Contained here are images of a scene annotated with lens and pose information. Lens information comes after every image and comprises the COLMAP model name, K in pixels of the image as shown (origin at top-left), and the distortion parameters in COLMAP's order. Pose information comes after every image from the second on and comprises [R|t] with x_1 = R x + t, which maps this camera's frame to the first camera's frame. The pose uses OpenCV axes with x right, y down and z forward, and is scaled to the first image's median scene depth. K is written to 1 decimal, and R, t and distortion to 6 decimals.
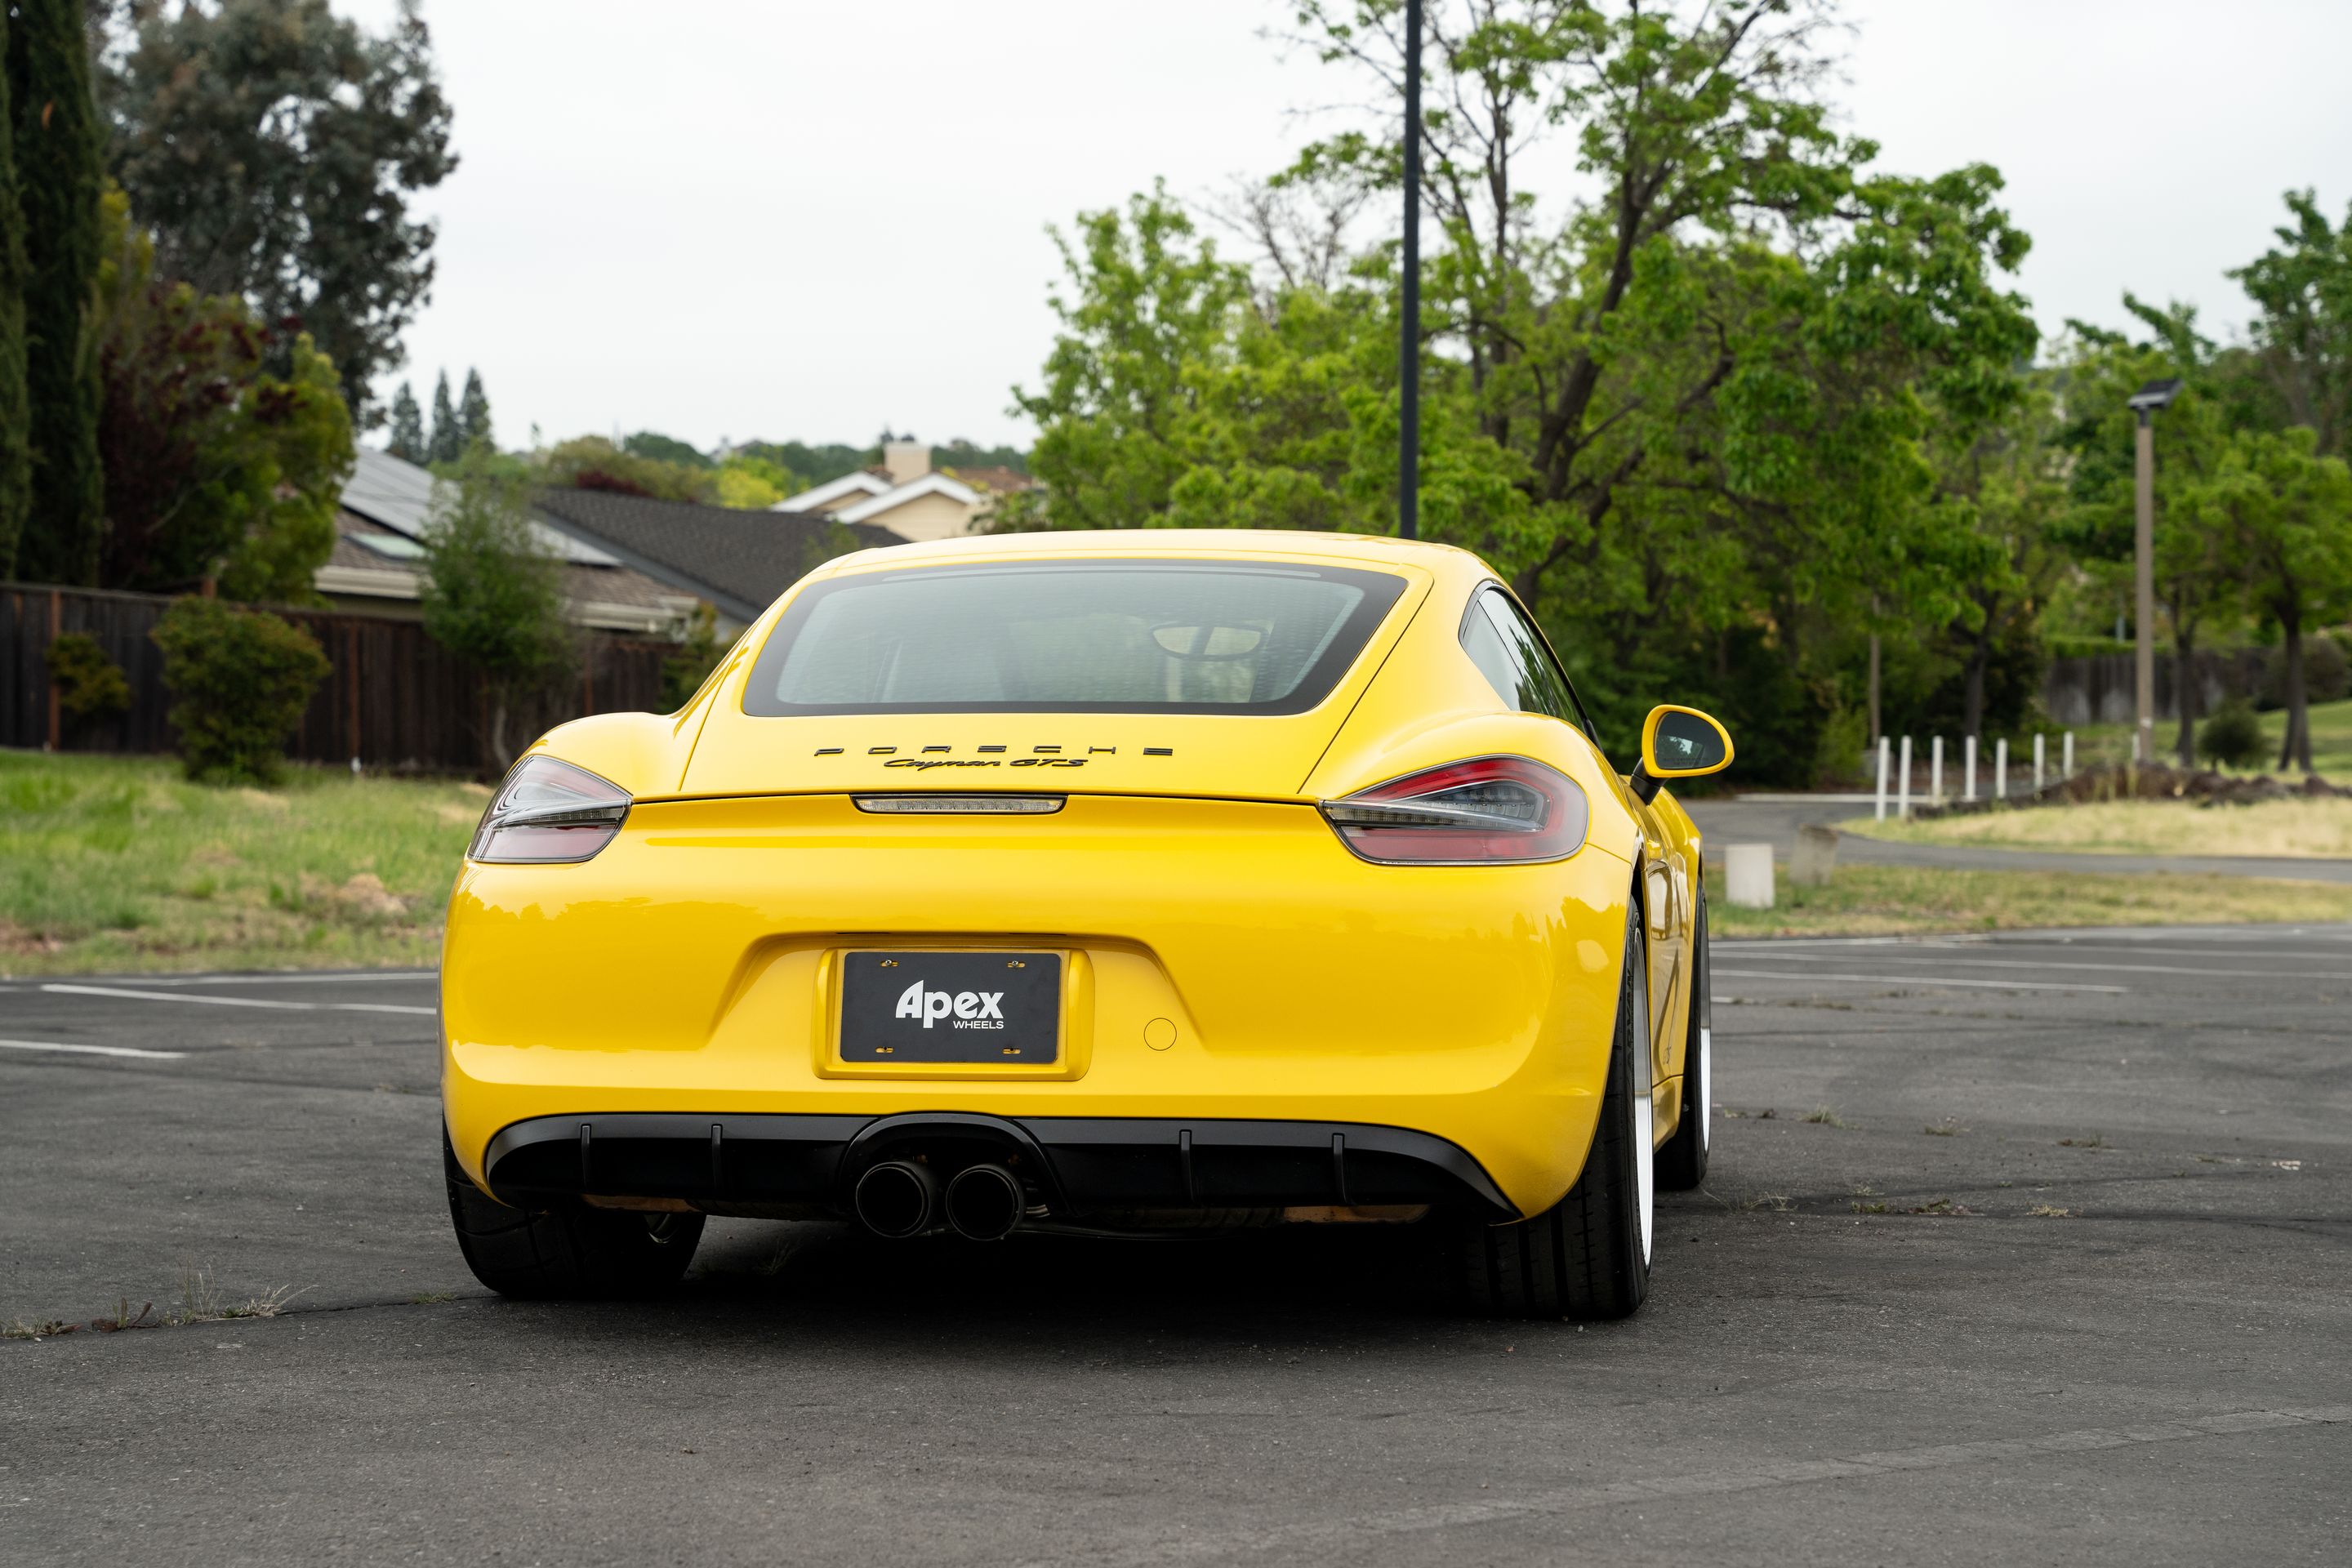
lens RADIAL K [[4851.8, 0, 1140.8], [0, 4851.8, 775.8], [0, 0, 1]] dist [0.349379, 0.229116]
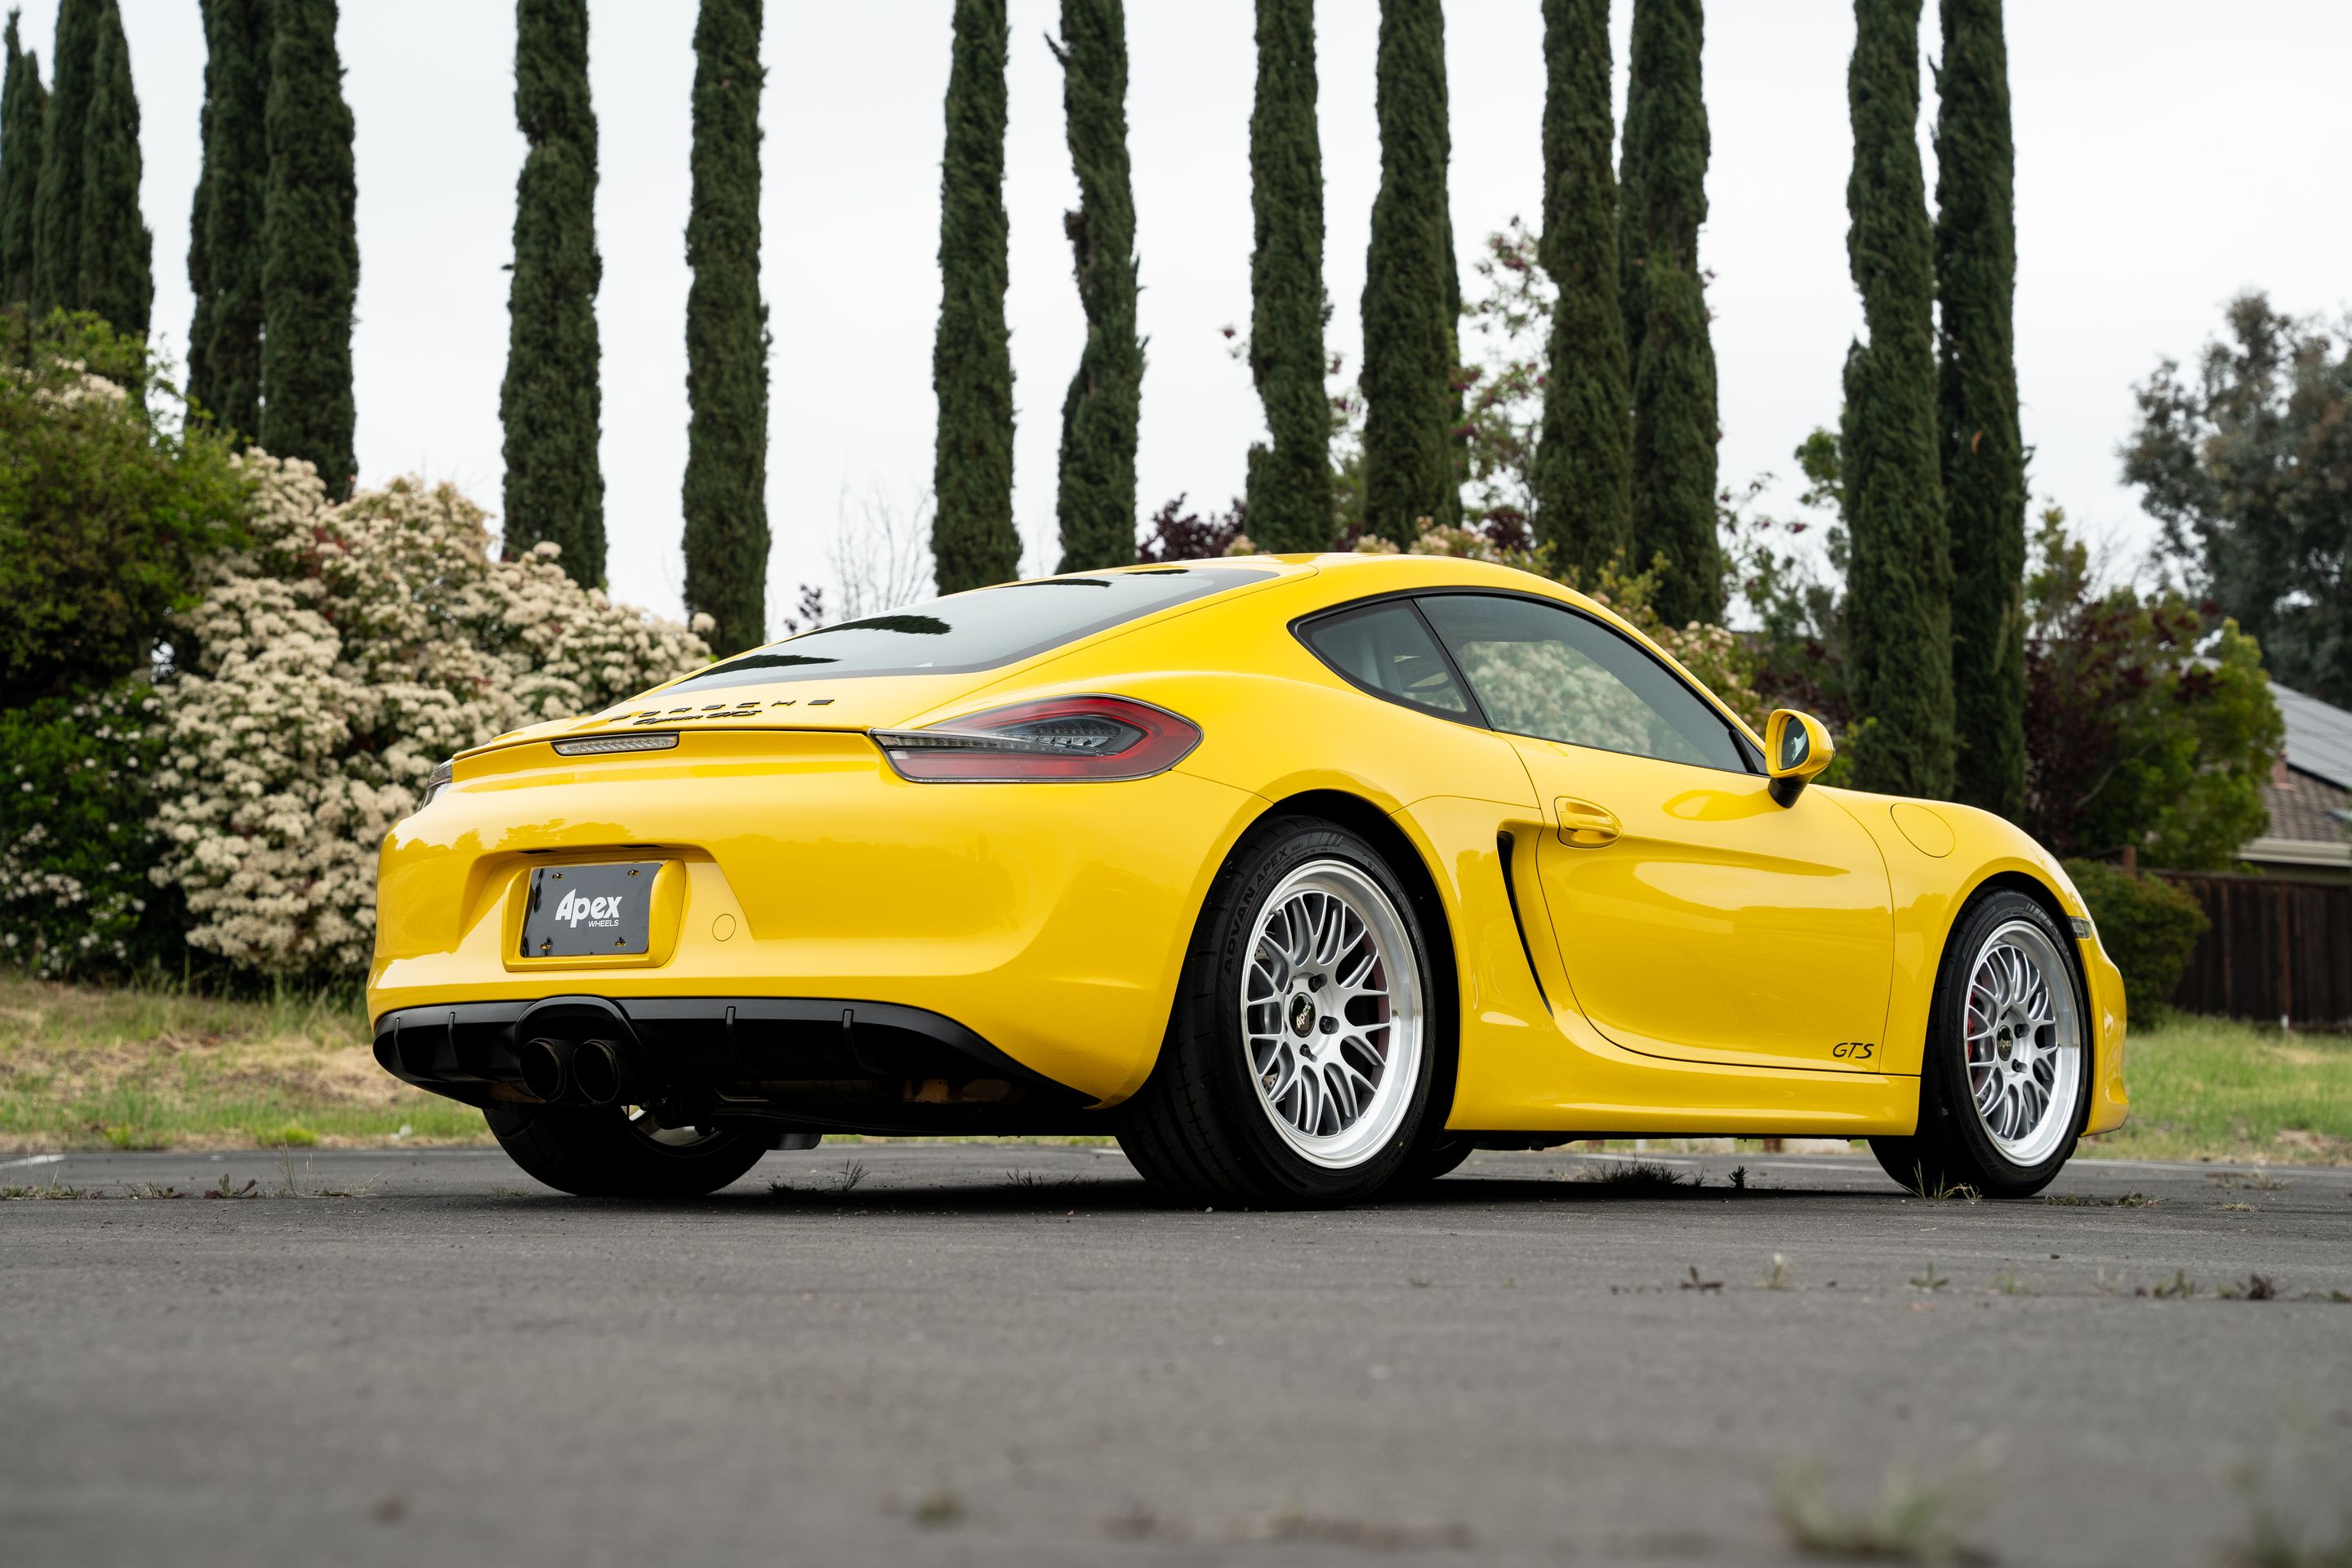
lens RADIAL K [[4552.1, 0, 1164.2], [0, 4552.1, 778.7], [0, 0, 1]] dist [0.285020, 0.289150]
pose [[0.850214, -0.042555, -0.524714, 0.202642], [0.002789, 0.997077, -0.076346, 0.030501], [0.526430, 0.063448, 0.847848, 0.033134]]
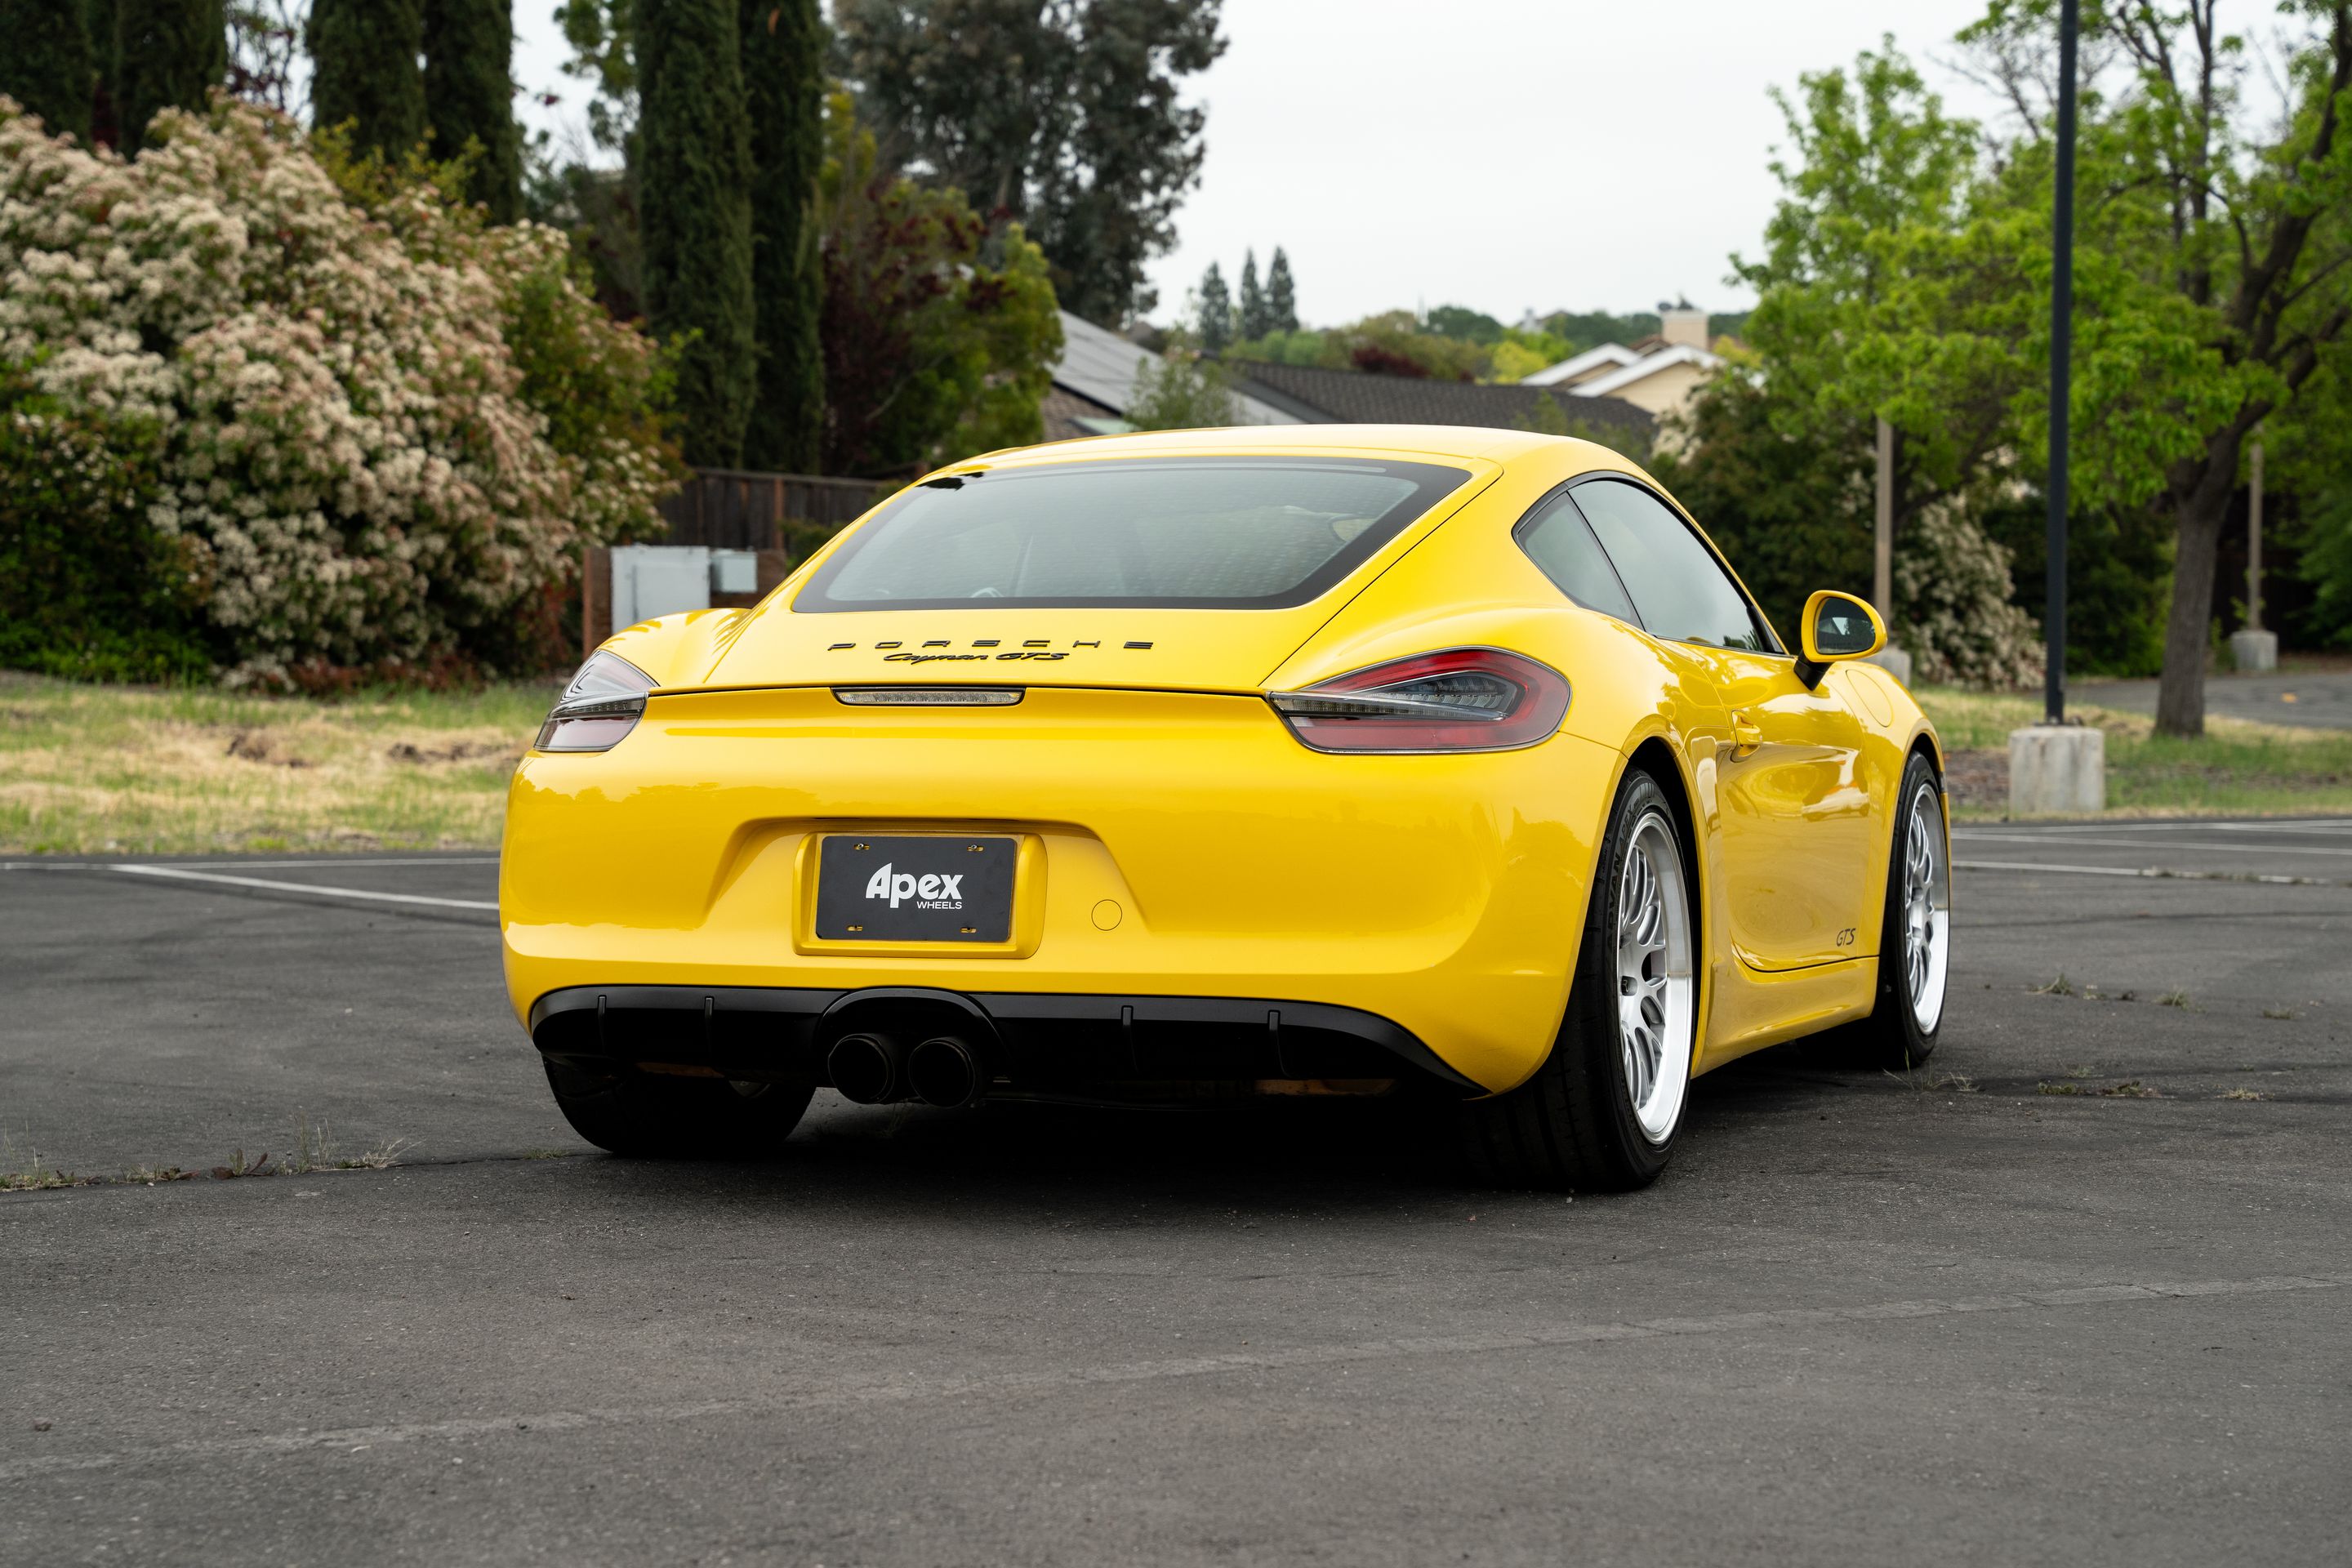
lens RADIAL K [[4925.4, 0, 1190.8], [0, 4925.4, 784.5], [0, 0, 1]] dist [0.272777, 1.352588]
pose [[0.981453, 0.000294, -0.191705, 0.067420], [0.005146, 0.999598, 0.027878, -0.001395], [0.191636, -0.028348, 0.981057, -0.012593]]
